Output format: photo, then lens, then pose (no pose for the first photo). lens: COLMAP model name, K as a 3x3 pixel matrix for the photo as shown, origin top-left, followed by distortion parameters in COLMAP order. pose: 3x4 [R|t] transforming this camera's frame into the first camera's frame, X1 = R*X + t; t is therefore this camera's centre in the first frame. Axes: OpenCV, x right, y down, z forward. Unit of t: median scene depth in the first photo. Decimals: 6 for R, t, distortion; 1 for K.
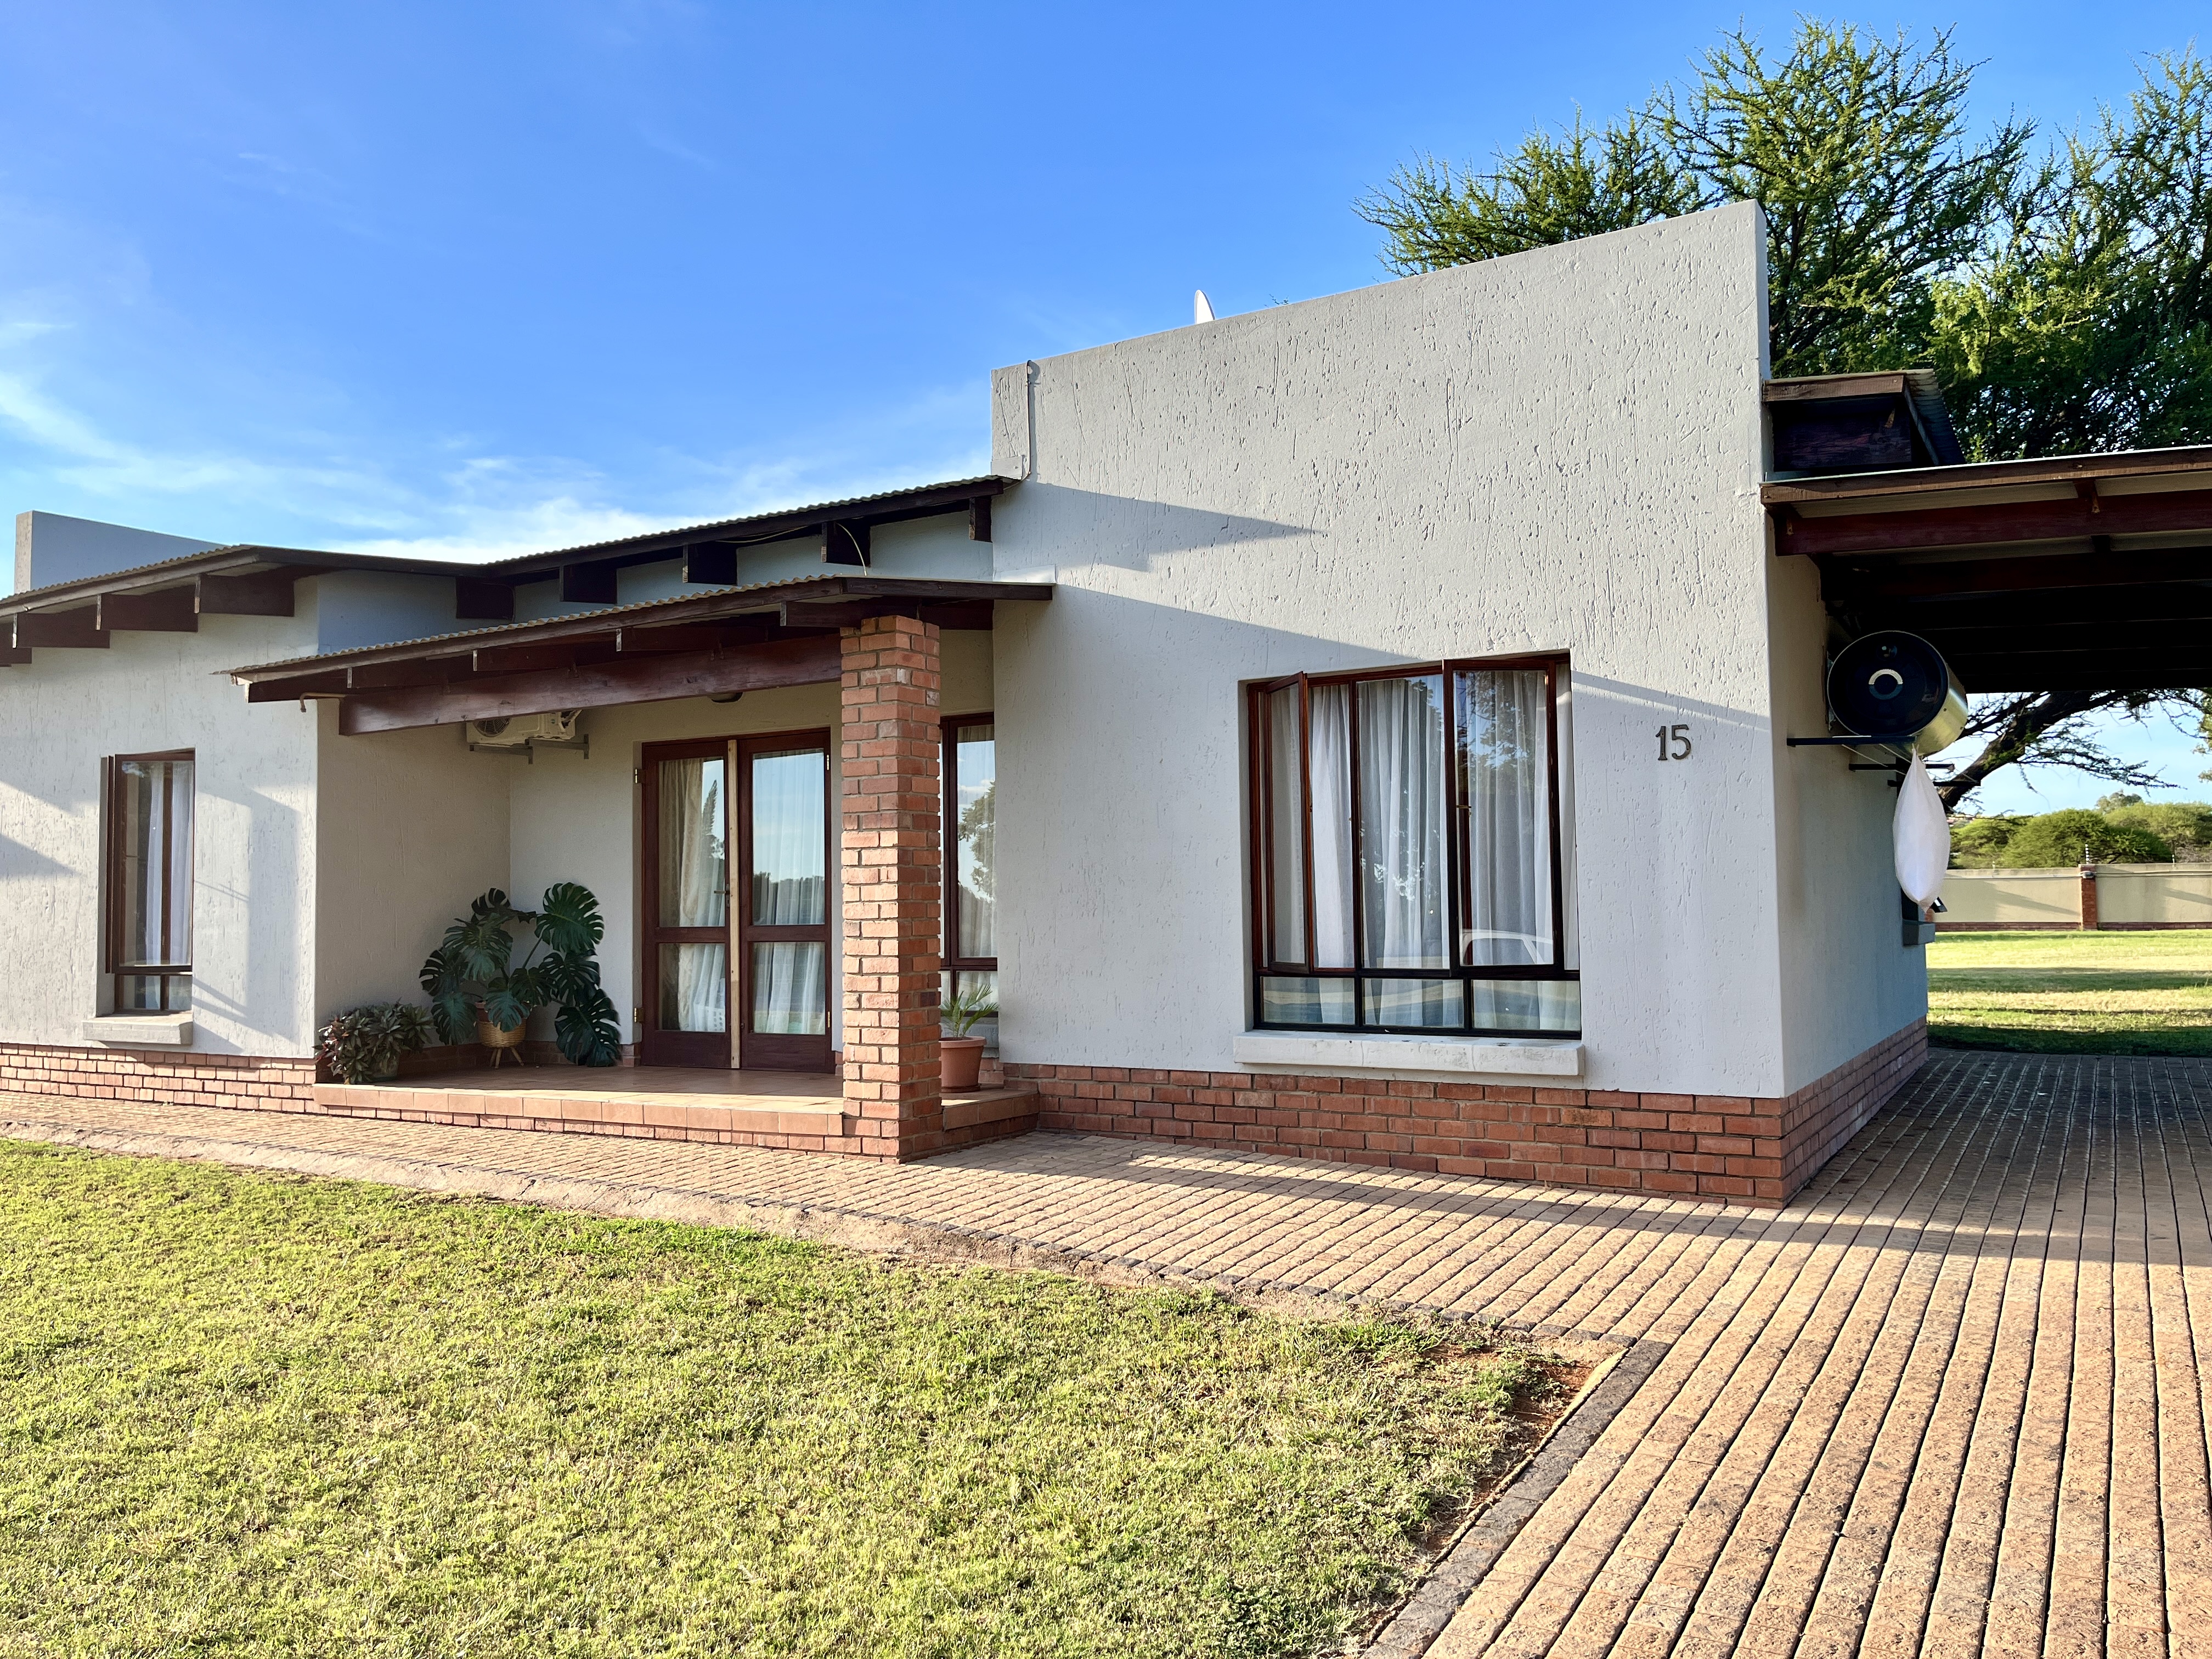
lens RADIAL K [[1679.9, 0, 1125.5], [0, 1679.9, 832.3], [0, 0, 1]] dist [0.053954, -0.069657]
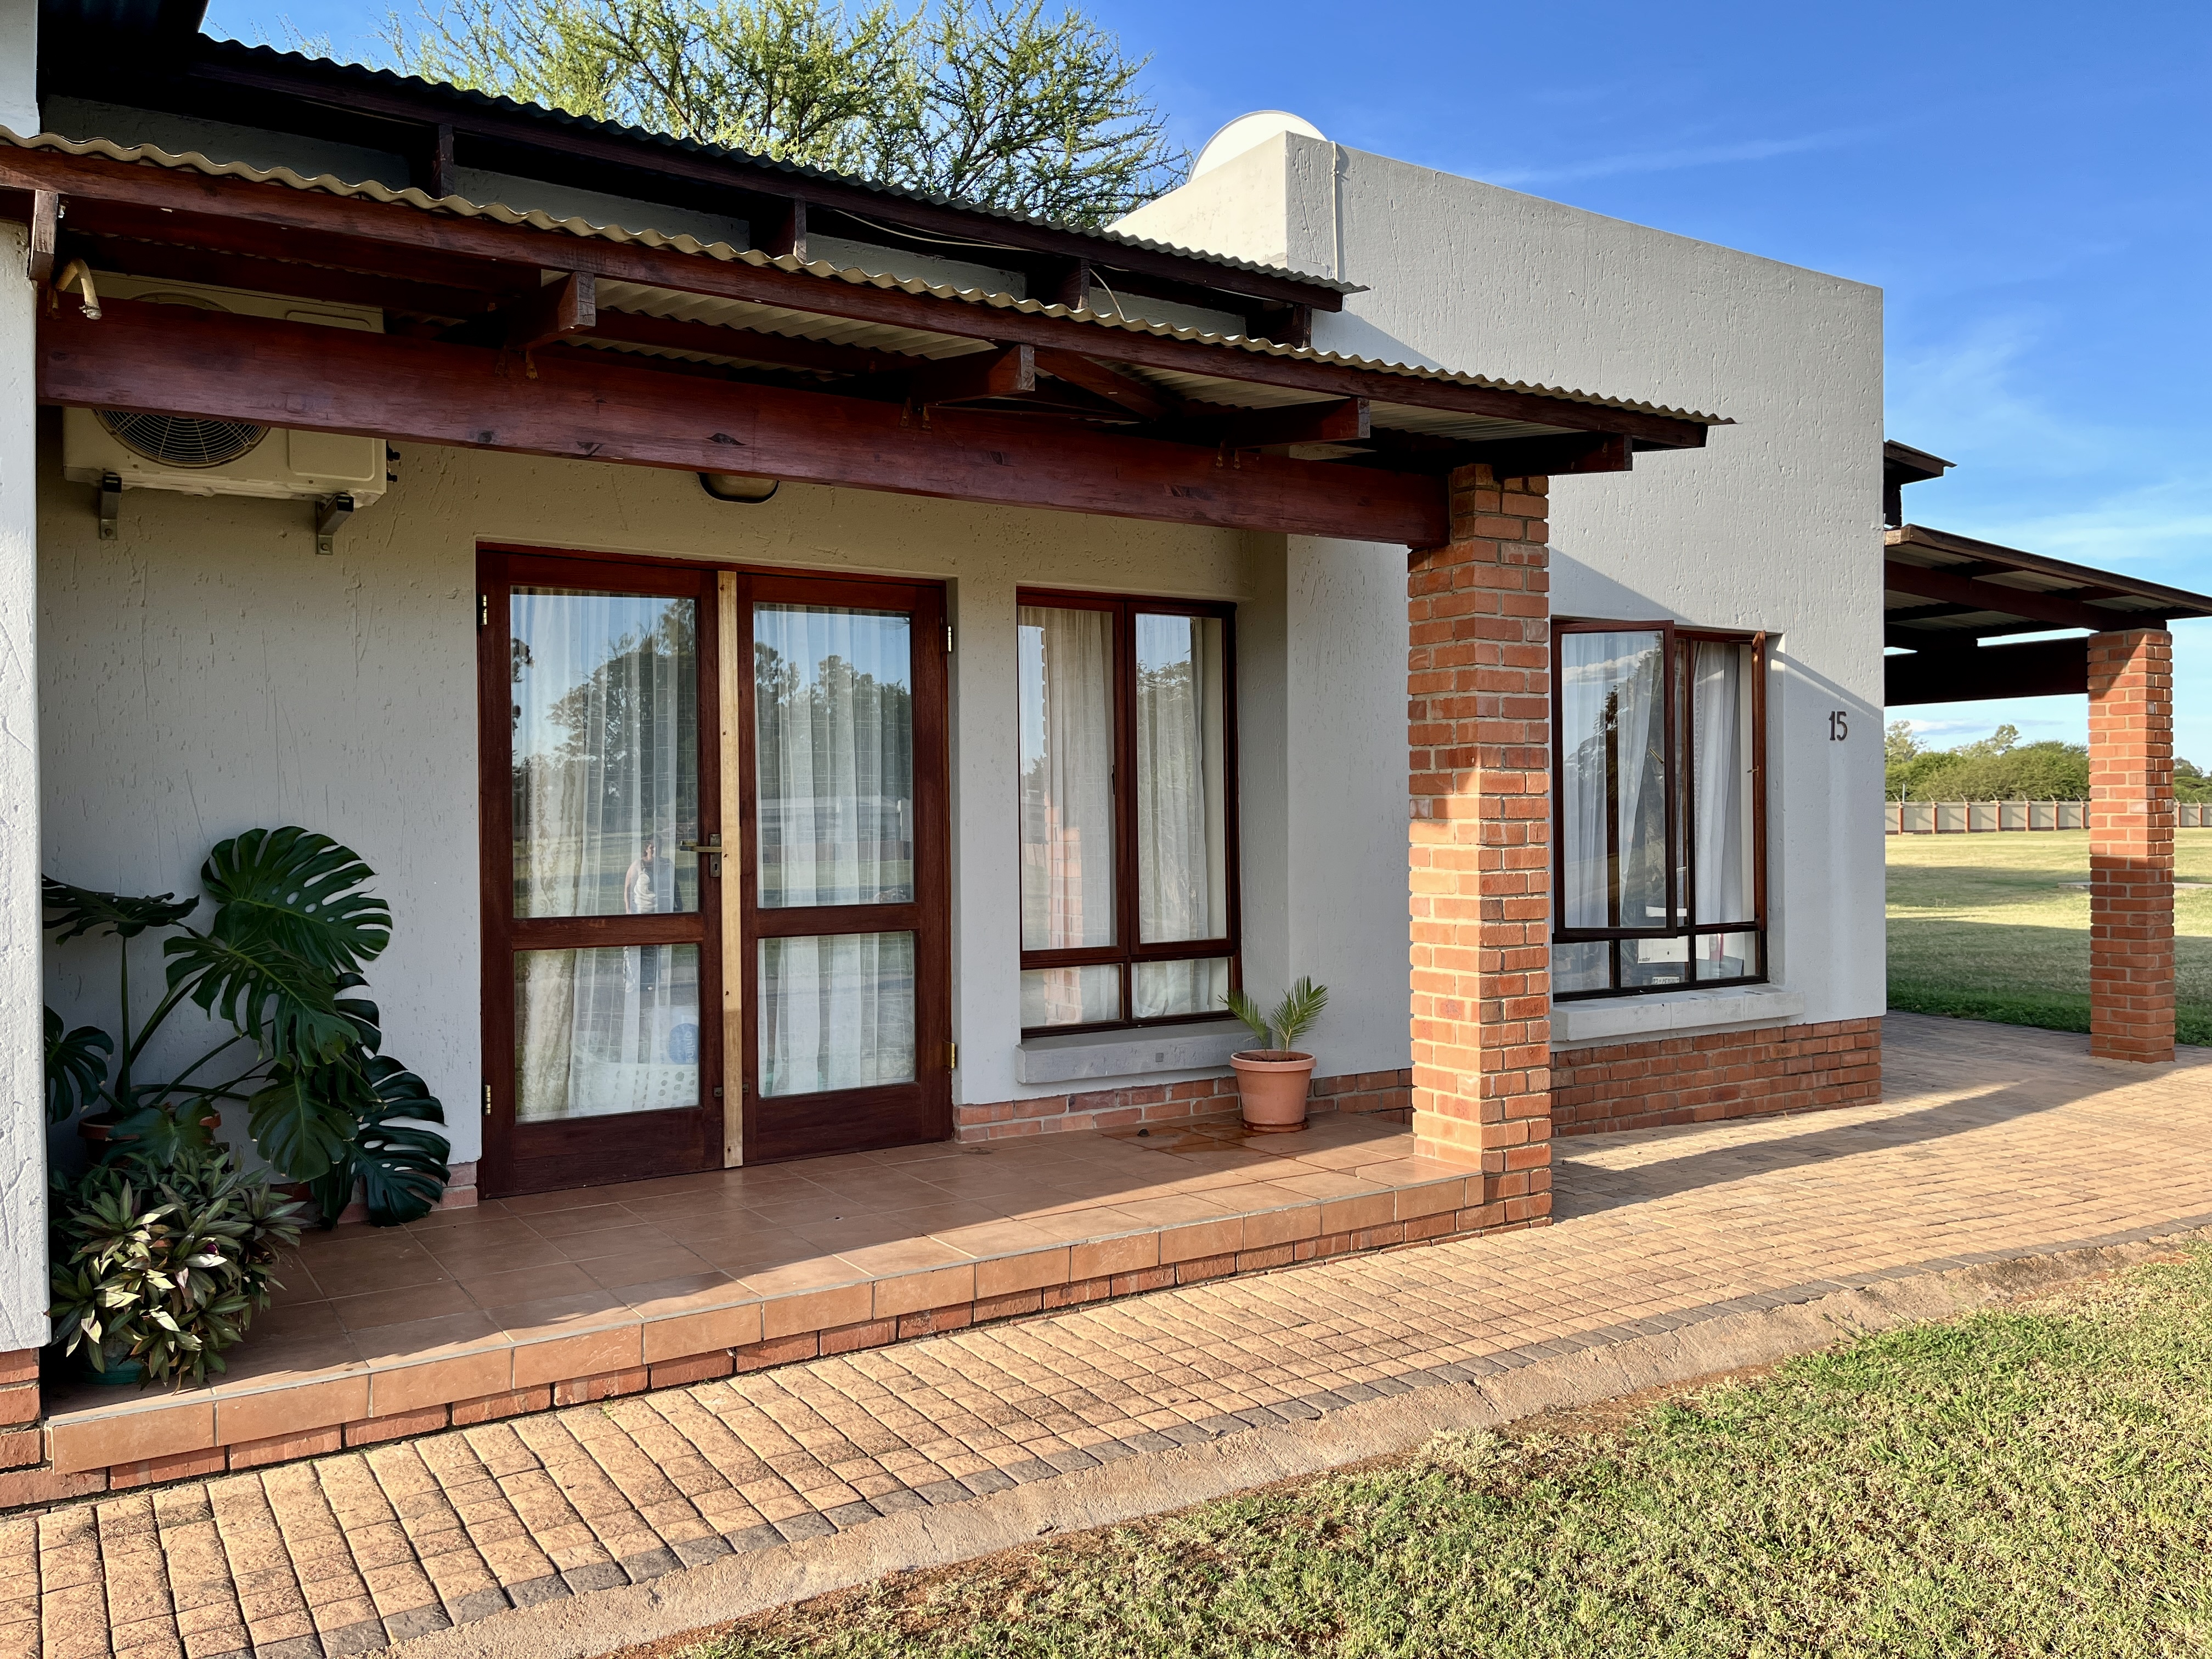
lens RADIAL K [[1679.9, 0, 1118.4], [0, 1679.9, 817.2], [0, 0, 1]] dist [0.053954, -0.069657]
pose [[0.440702, 0.012083, 0.897572, -0.714117], [-0.039648, 0.999196, 0.006015, 0.017988], [-0.896777, -0.038238, 0.440827, 0.687023]]
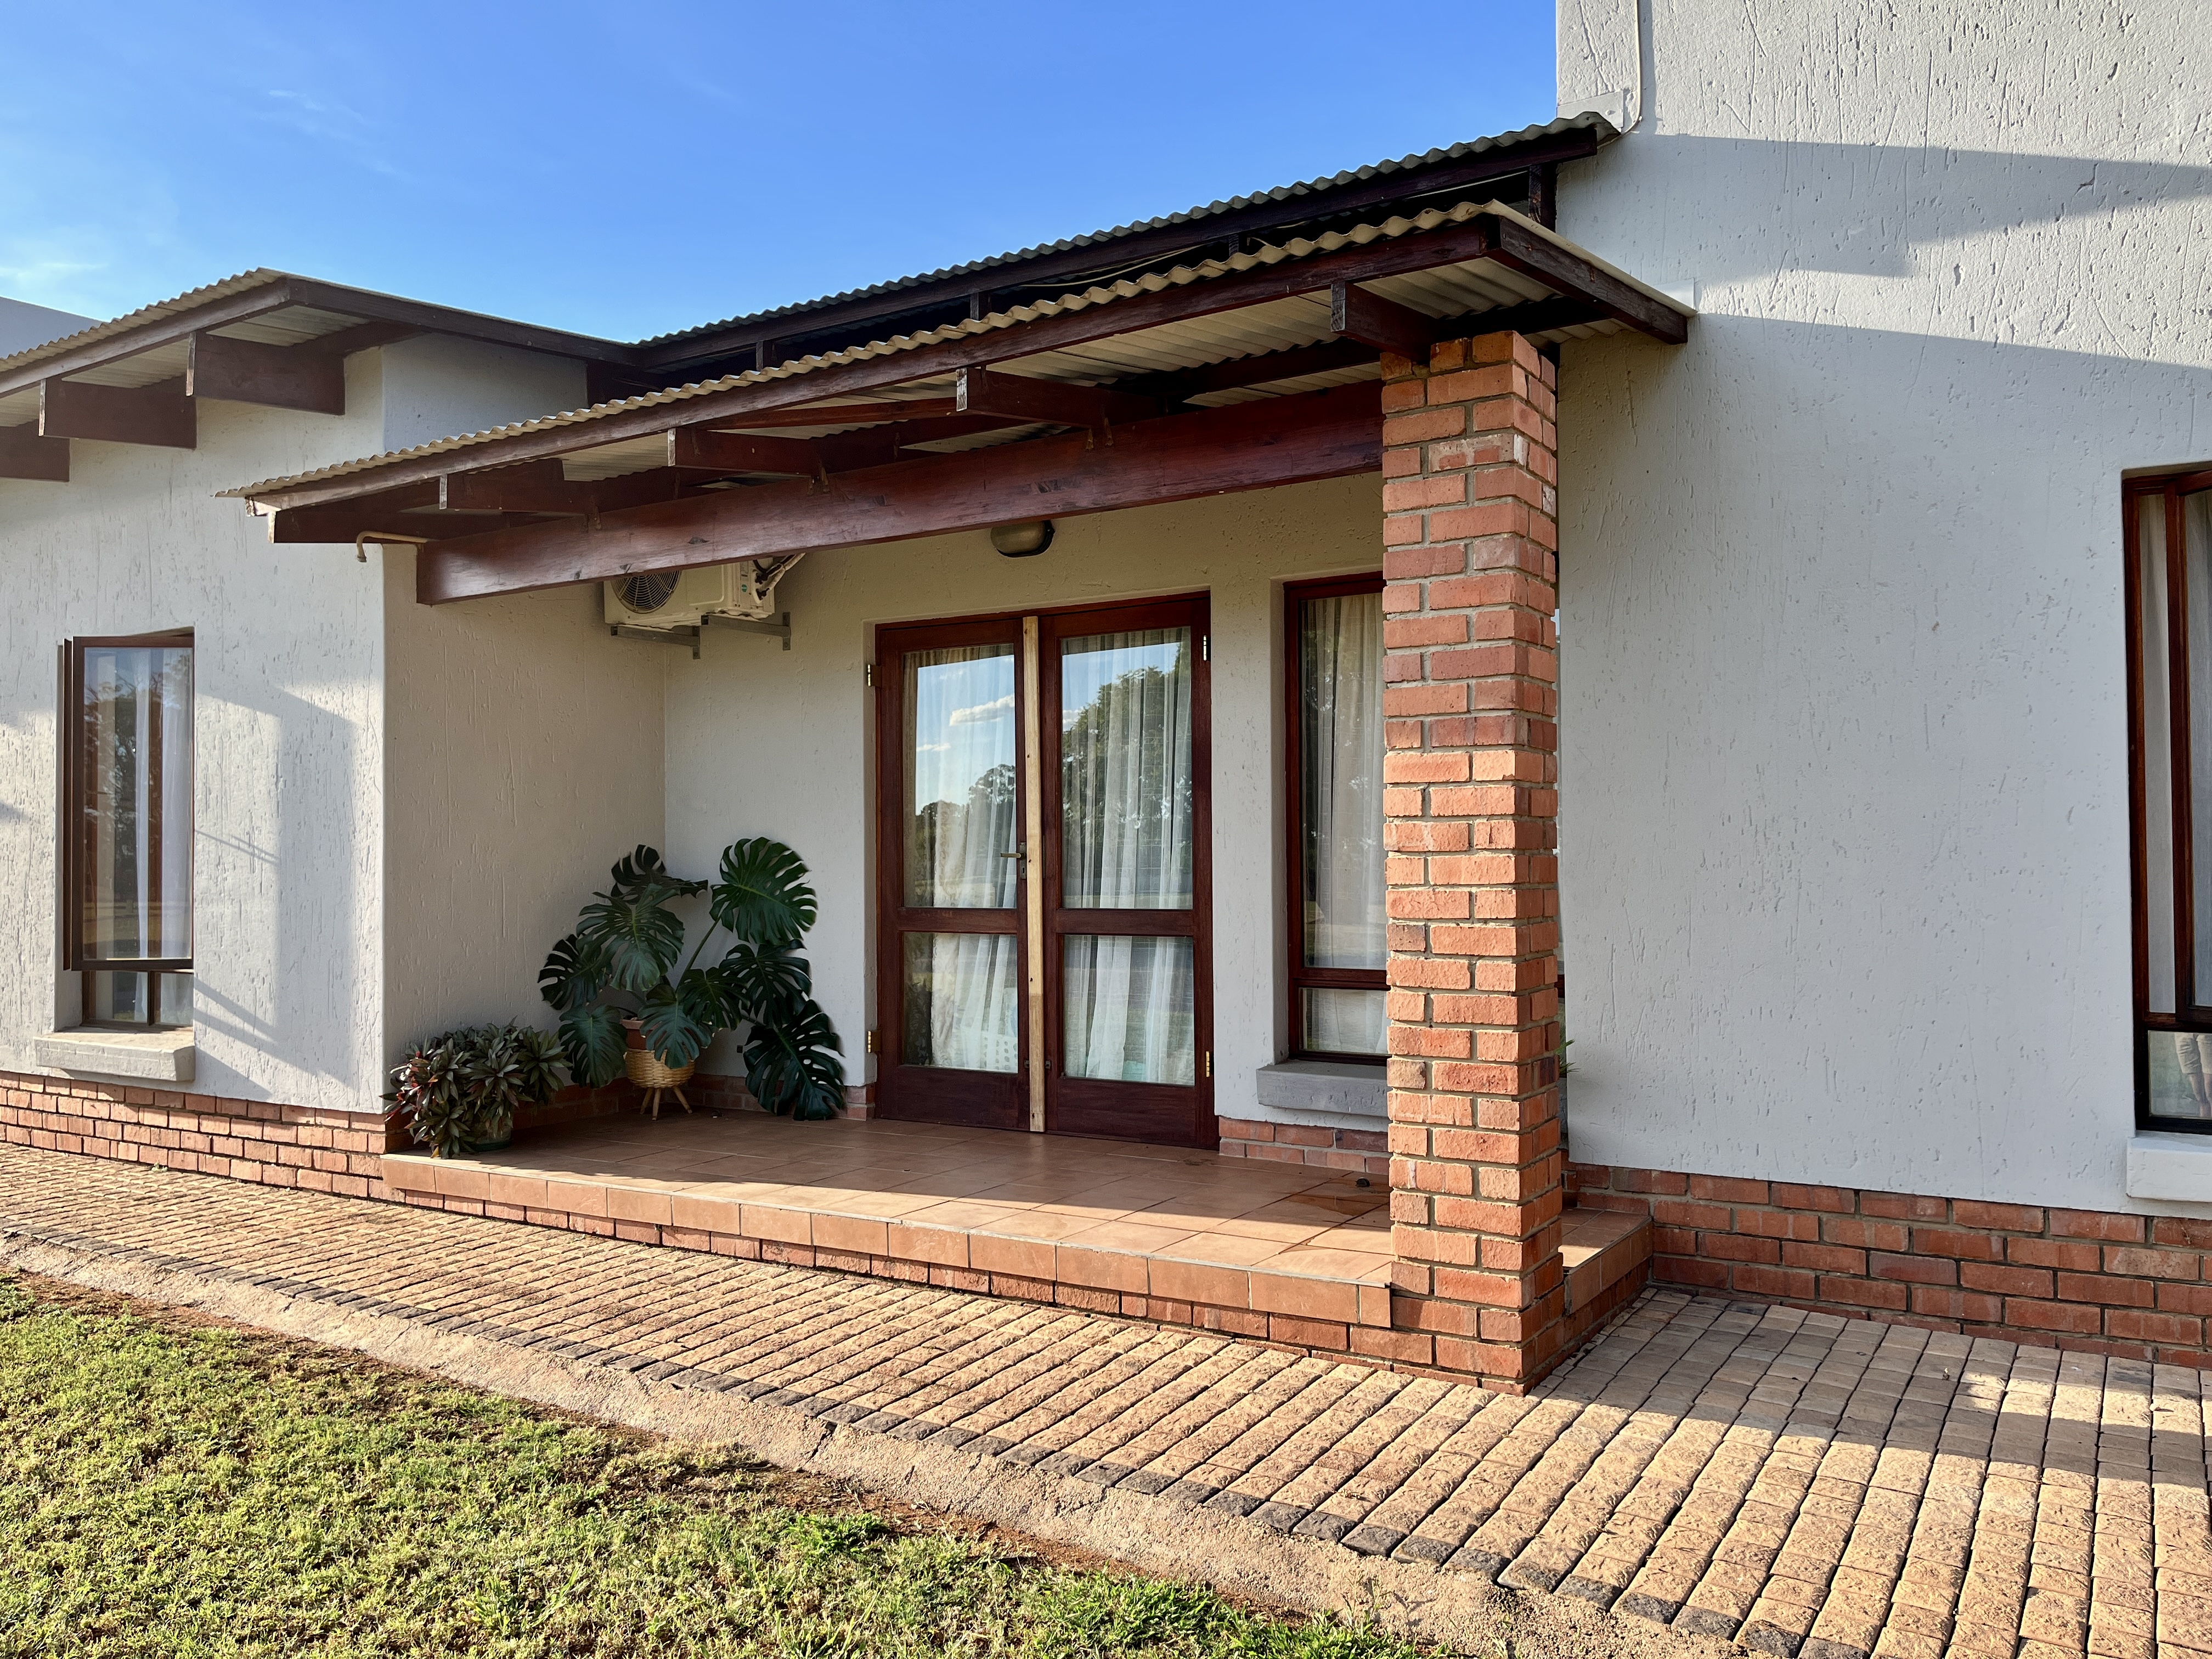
lens RADIAL K [[1679.9, 0, 1118.9], [0, 1679.9, 834.2], [0, 0, 1]] dist [0.053954, -0.069657]
pose [[0.999840, 0.007225, -0.016358, -0.202539], [-0.006707, 0.999481, 0.031510, 0.007717], [0.016577, -0.031395, 0.999370, 0.391699]]
